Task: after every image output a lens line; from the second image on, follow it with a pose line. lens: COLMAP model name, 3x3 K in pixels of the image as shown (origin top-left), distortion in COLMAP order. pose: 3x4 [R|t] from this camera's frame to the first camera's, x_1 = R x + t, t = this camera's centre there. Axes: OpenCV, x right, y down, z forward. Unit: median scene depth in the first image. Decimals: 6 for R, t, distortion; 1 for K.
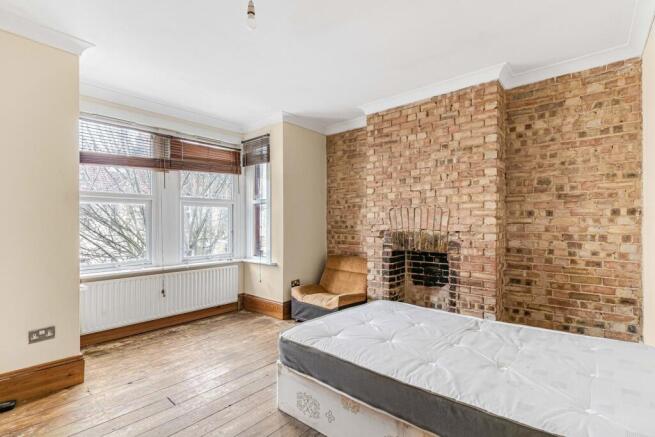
lens RADIAL K [[312.1, 0, 327.4], [0, 312.1, 222.3], [0, 0, 1]] dist [-0.000238, 0.000375]
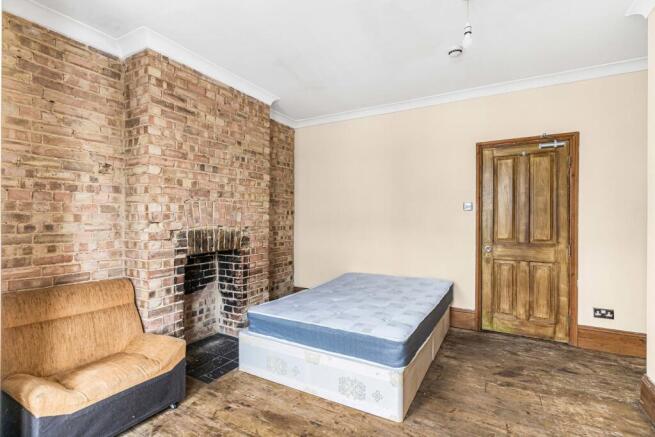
lens RADIAL K [[312.1, 0, 327.2], [0, 312.1, 218.4], [0, 0, 1]] dist [-0.000238, 0.000375]
pose [[-0.193930, -0.000060, 0.981015, -0.583464], [-0.002349, 0.999997, -0.000403, -0.000279], [-0.981013, -0.002382, -0.193930, 0.798282]]
